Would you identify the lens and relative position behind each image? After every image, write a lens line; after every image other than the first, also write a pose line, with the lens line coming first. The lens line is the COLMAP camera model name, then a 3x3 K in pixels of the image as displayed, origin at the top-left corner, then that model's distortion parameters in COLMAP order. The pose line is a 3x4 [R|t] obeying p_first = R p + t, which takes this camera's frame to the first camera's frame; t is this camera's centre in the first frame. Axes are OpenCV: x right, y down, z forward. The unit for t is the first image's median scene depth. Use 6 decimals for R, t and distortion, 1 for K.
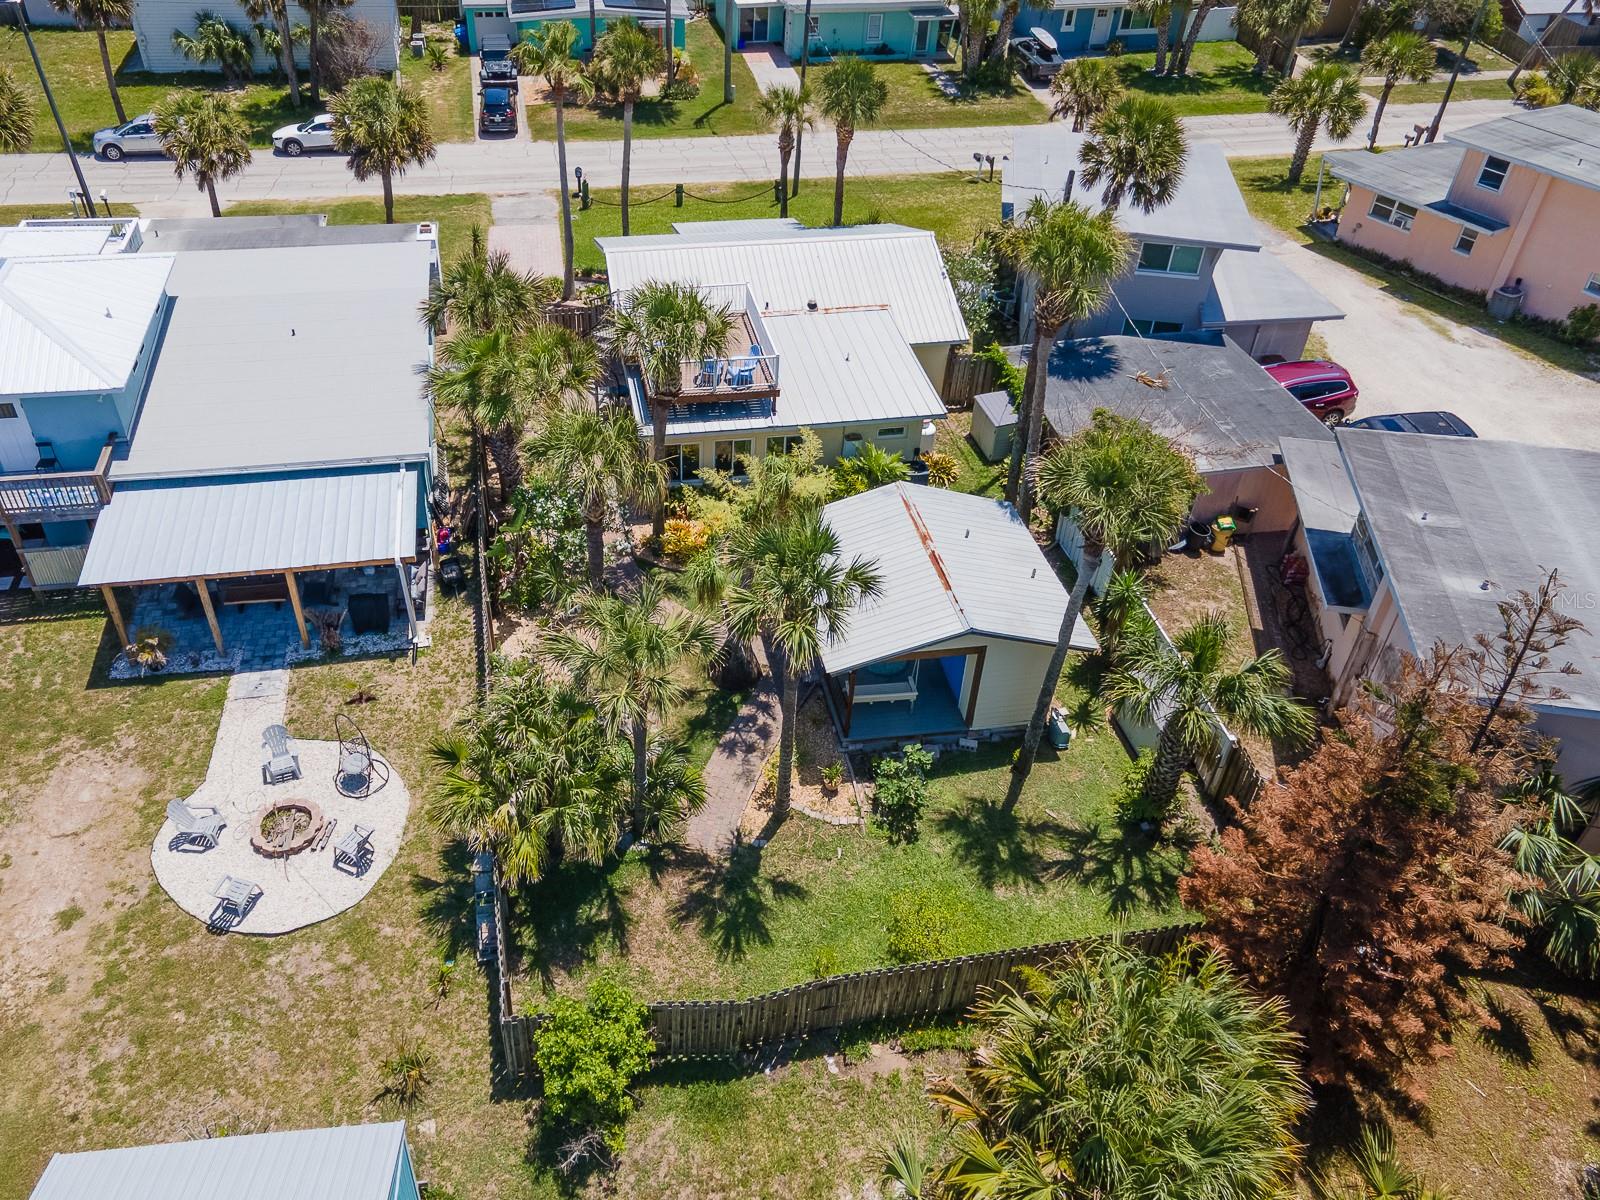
lens RADIAL K [[1239.5, 0, 743.9], [0, 1239.5, 567.9], [0, 0, 1]] dist [0.052675, 0.003075]
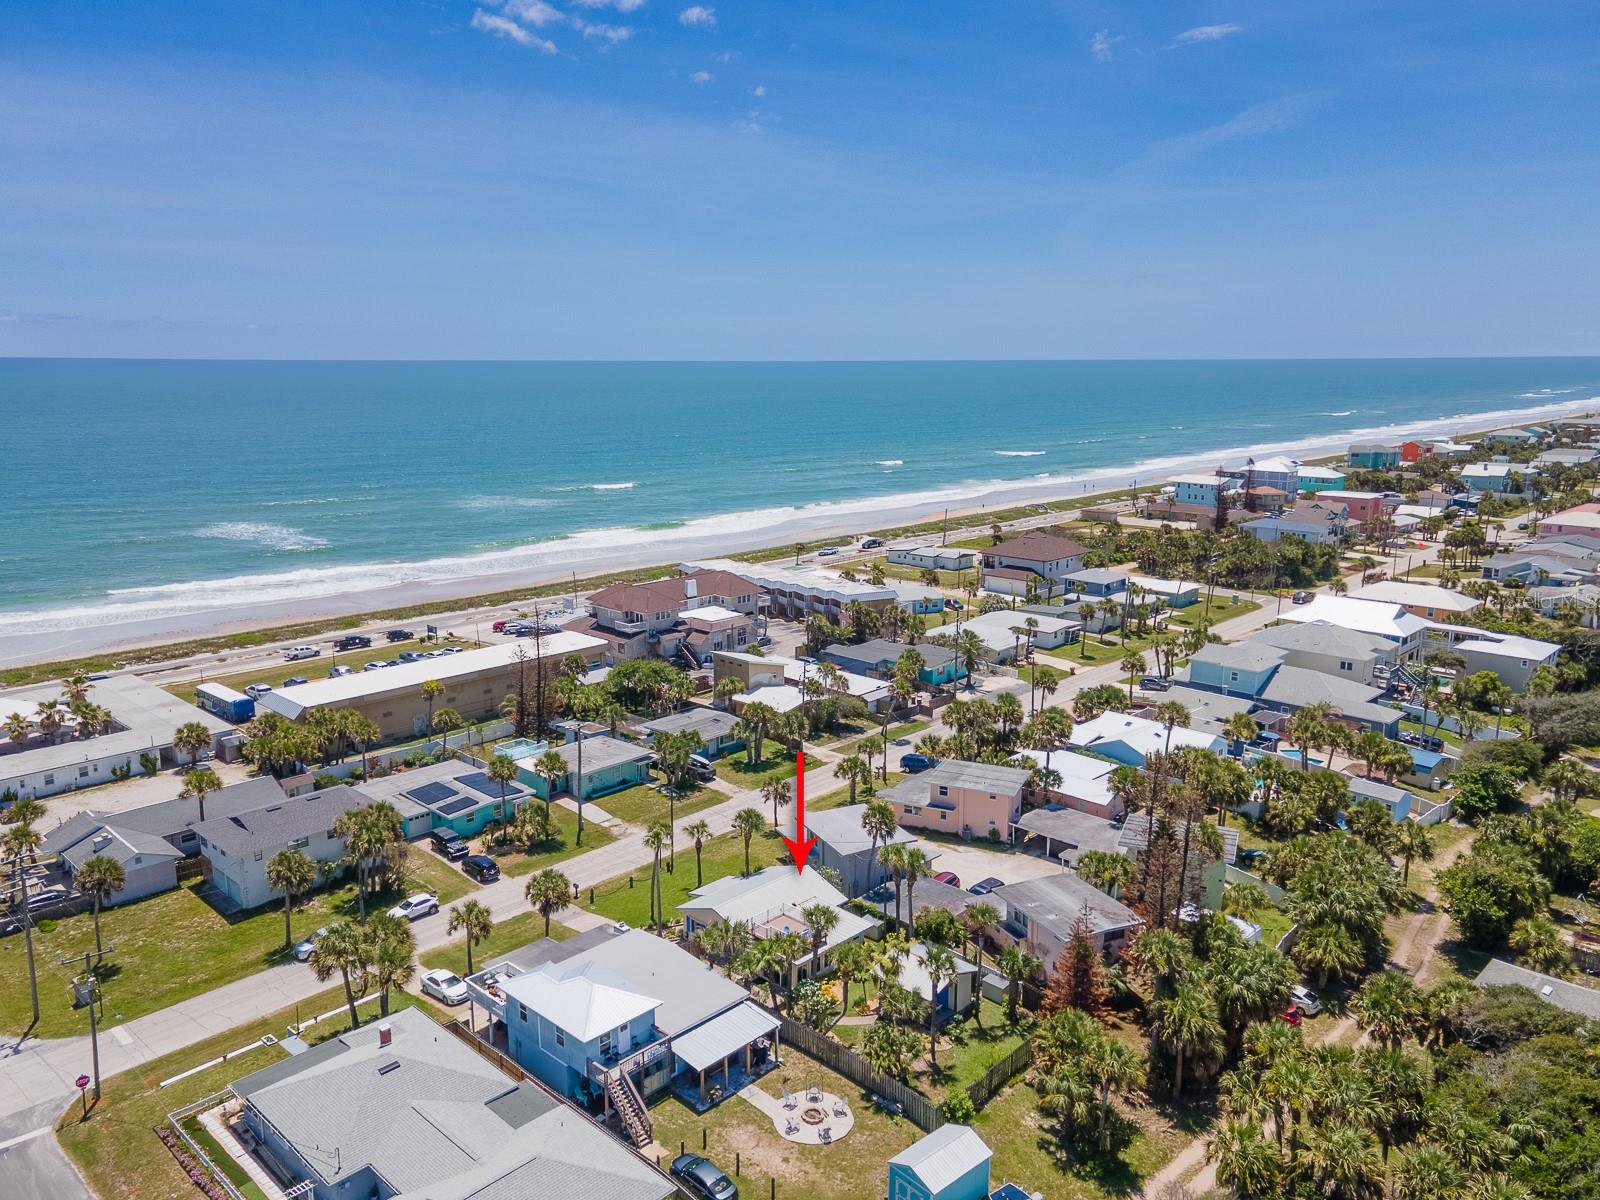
lens RADIAL K [[1168.4, 0, 800.1], [0, 1168.4, 600.1], [0, 0, 1]] dist [0.046863, -0.009020]
pose [[0.809303, -0.140696, 0.570293, -1.380521], [0.372663, 0.873459, -0.313356, 0.003591], [-0.454040, 0.466127, 0.759325, -1.278752]]
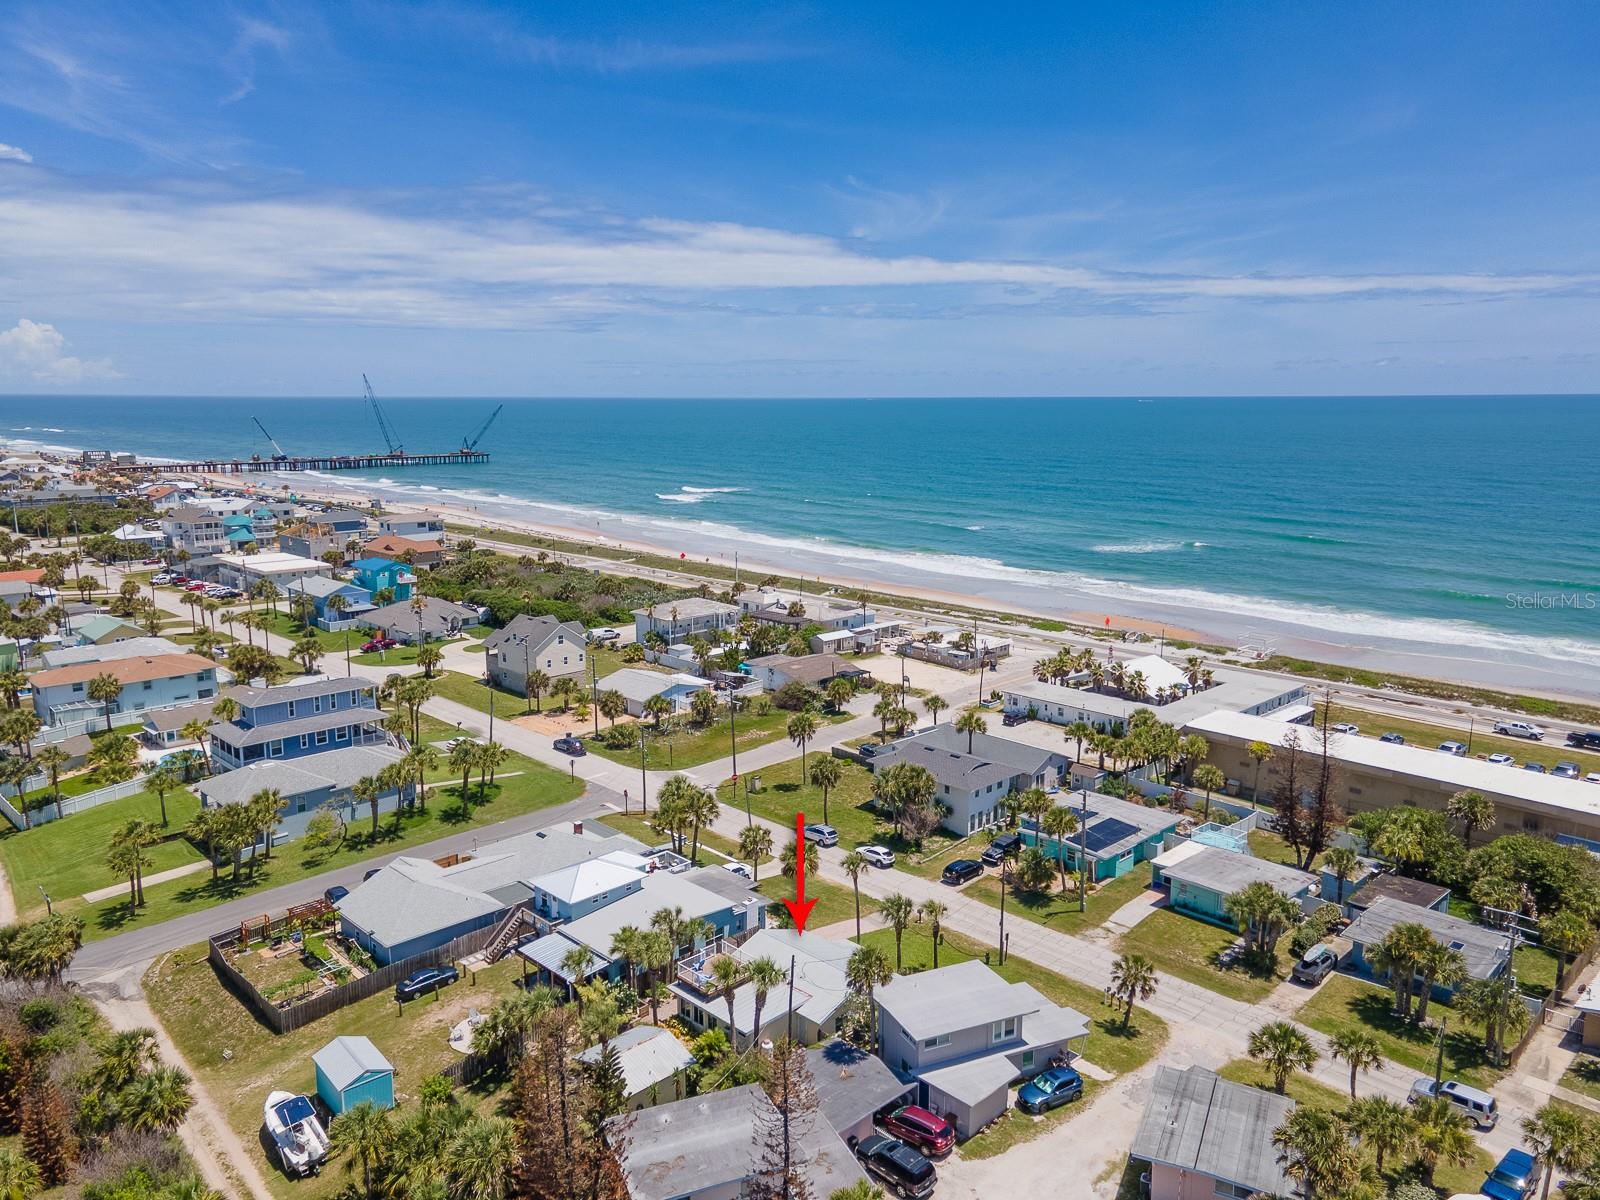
lens RADIAL K [[1168.4, 0, 796.3], [0, 1168.4, 603.9], [0, 0, 1]] dist [0.046863, -0.009020]
pose [[0.556989, 0.123685, -0.821258, 1.967795], [-0.496484, 0.842293, -0.209870, -0.391695], [0.665783, 0.524637, 0.530556, -0.574082]]
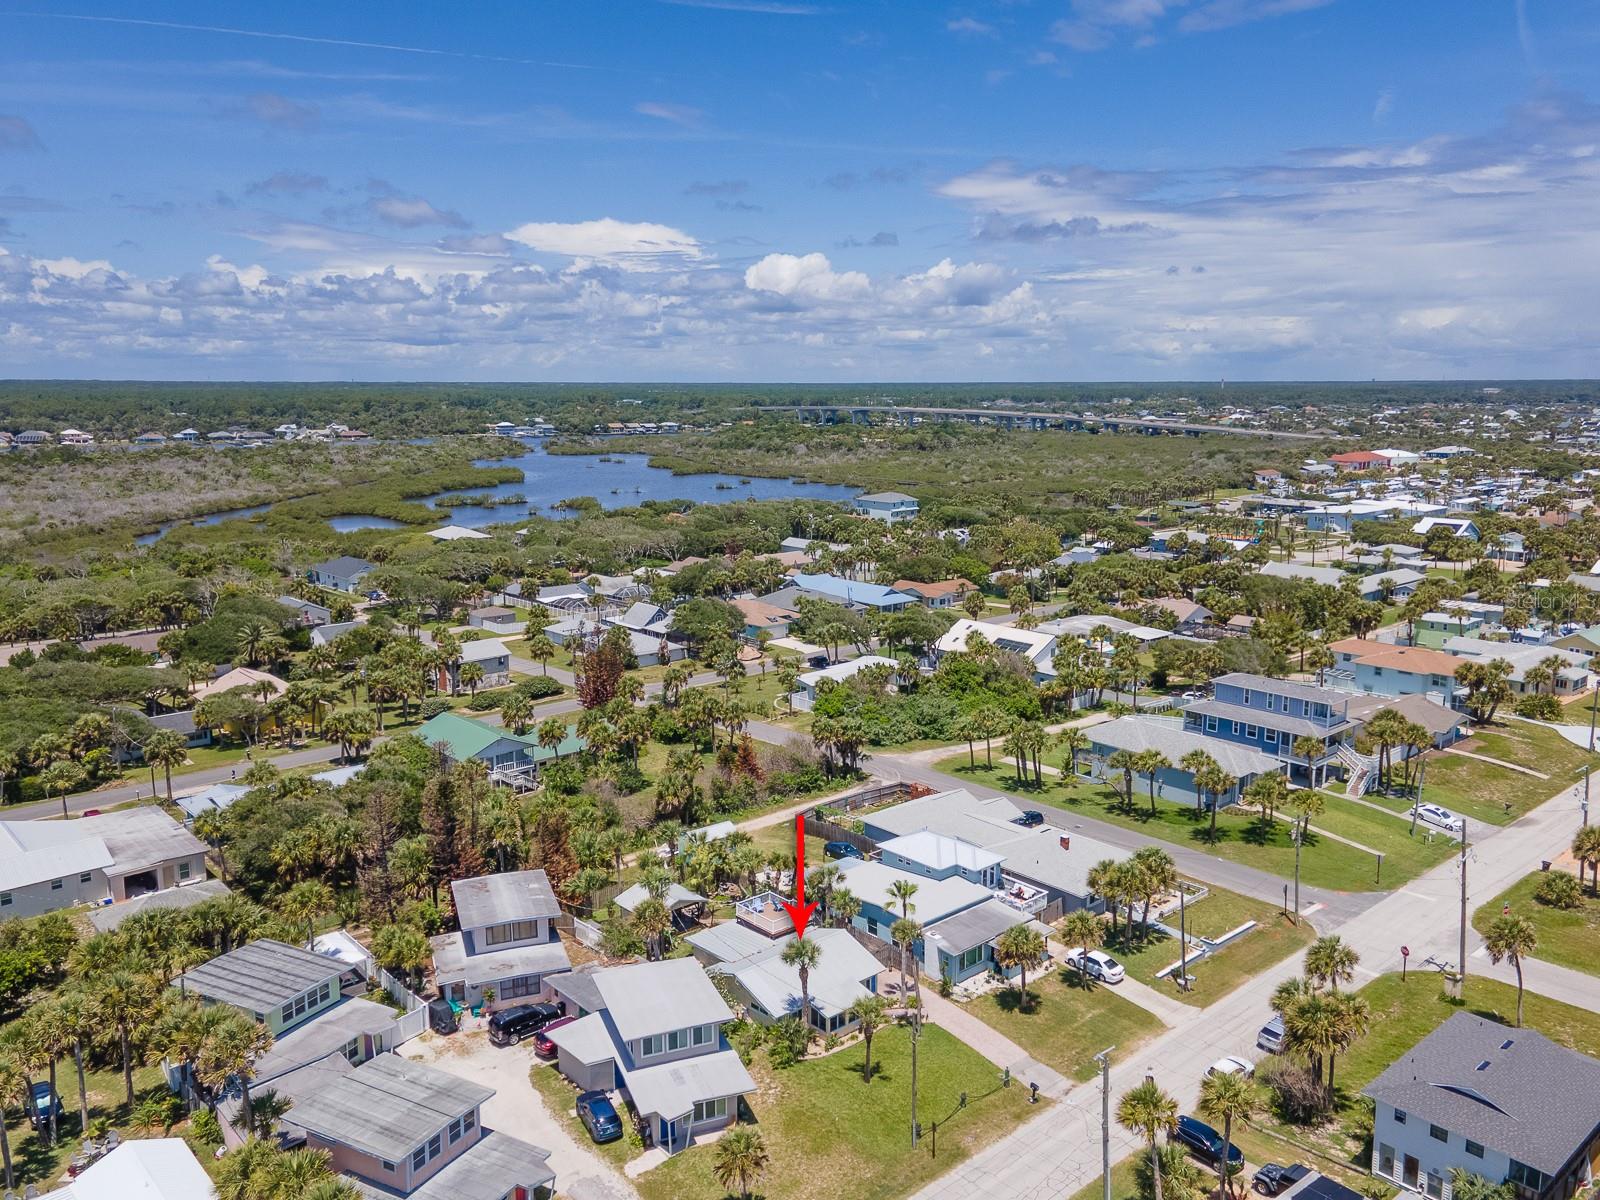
lens RADIAL K [[1240.4, 0, 805.7], [0, 1240.4, 591.4], [0, 0, 1]] dist [0.033920, 0.020953]
pose [[-0.860254, 0.064205, -0.505808, 1.308430], [-0.324177, 0.696828, 0.639797, -2.556701], [0.393539, 0.714359, -0.578635, 2.159533]]
